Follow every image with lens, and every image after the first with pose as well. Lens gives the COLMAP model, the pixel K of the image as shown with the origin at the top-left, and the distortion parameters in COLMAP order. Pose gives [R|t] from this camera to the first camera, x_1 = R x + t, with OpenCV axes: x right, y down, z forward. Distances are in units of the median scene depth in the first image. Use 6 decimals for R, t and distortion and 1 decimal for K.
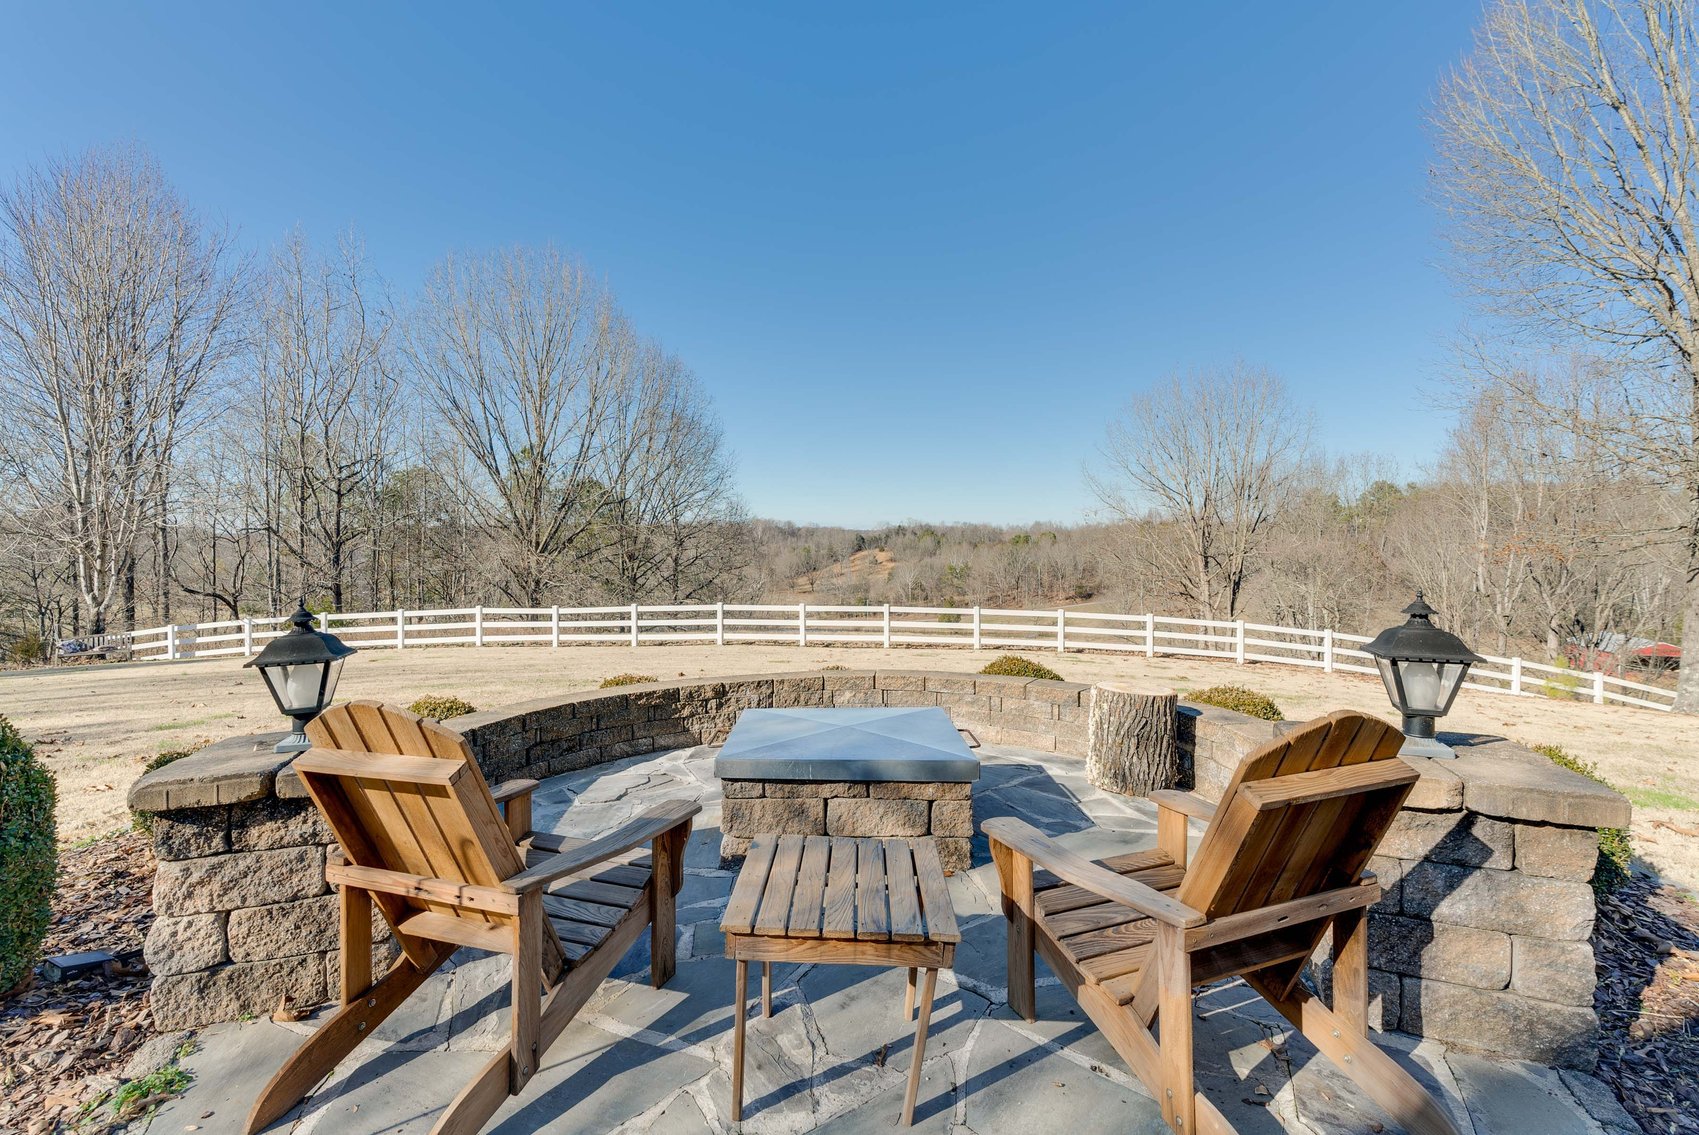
lens RADIAL K [[778.4, 0, 847.6], [0, 778.4, 550.6], [0, 0, 1]] dist [-0.009274, 0.001914]
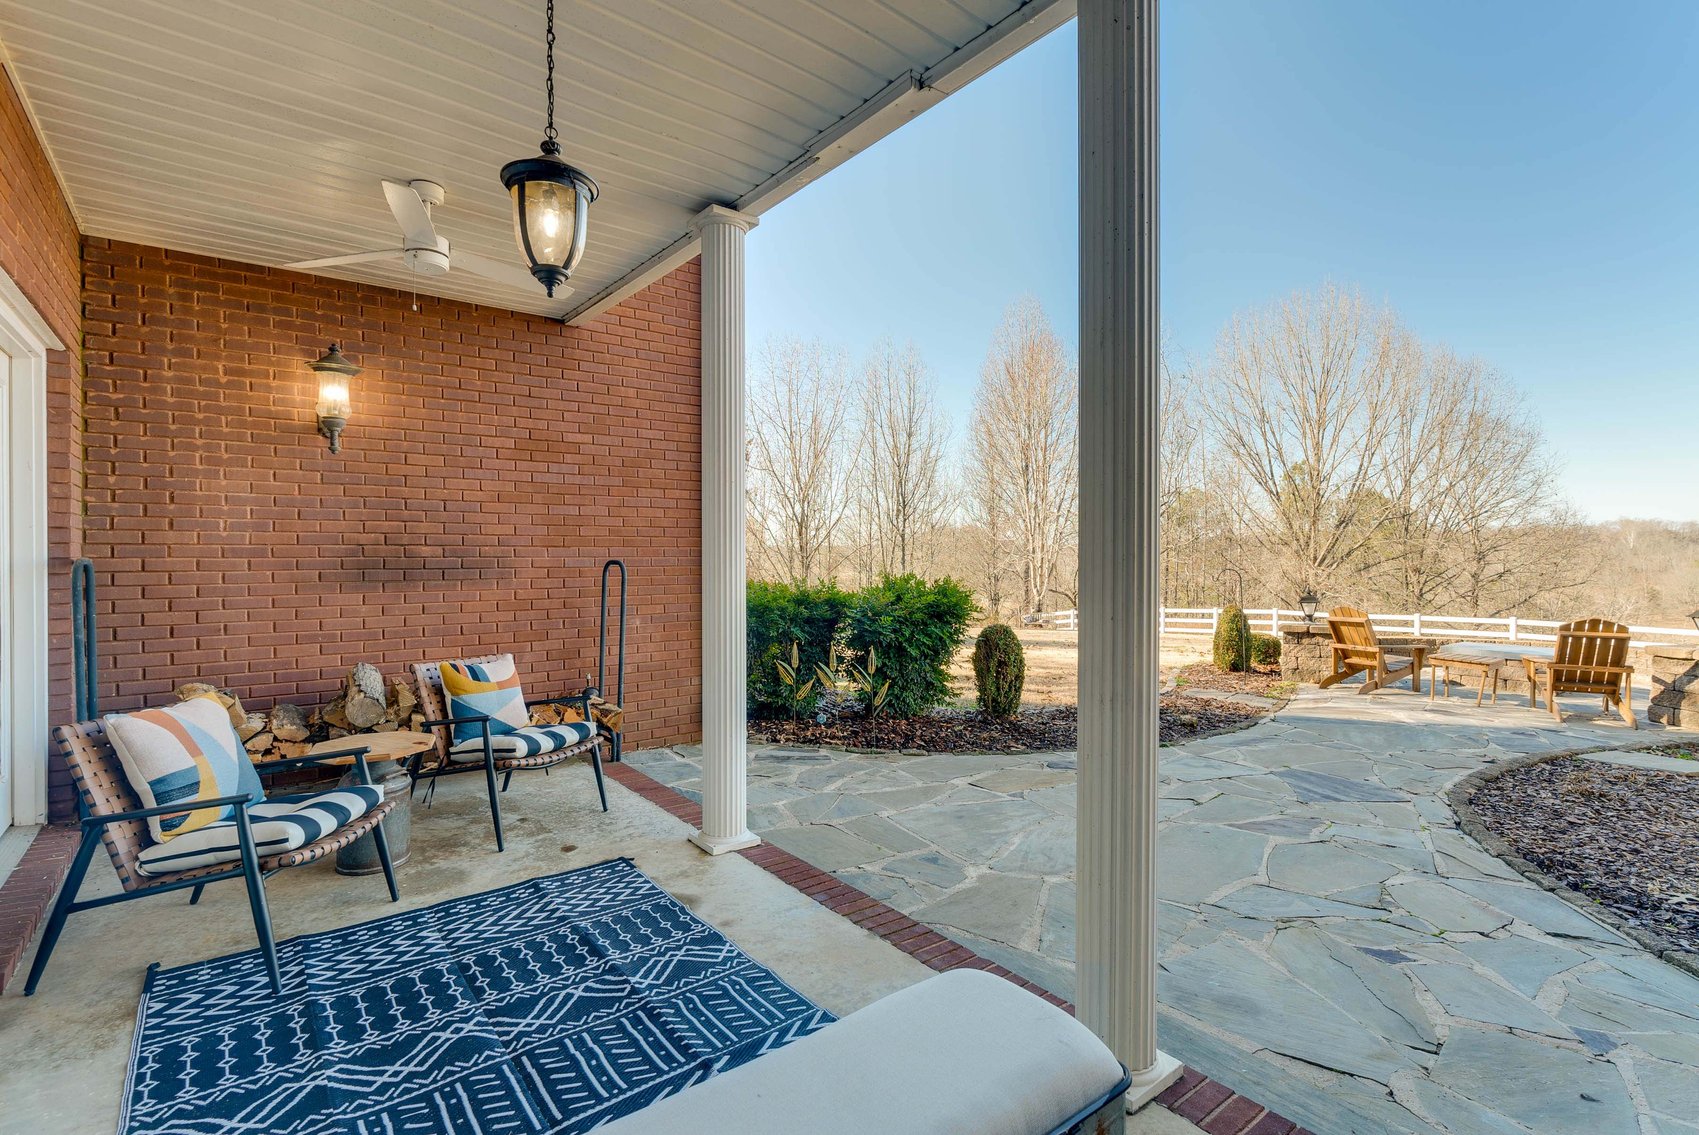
lens RADIAL K [[778.4, 0, 849.0], [0, 778.4, 552.7], [0, 0, 1]] dist [-0.009274, 0.001914]
pose [[0.616009, -0.001656, -0.787737, 0.052577], [-0.006578, 0.999952, -0.007246, -0.003495], [0.787712, 0.009645, 0.615969, -0.174457]]
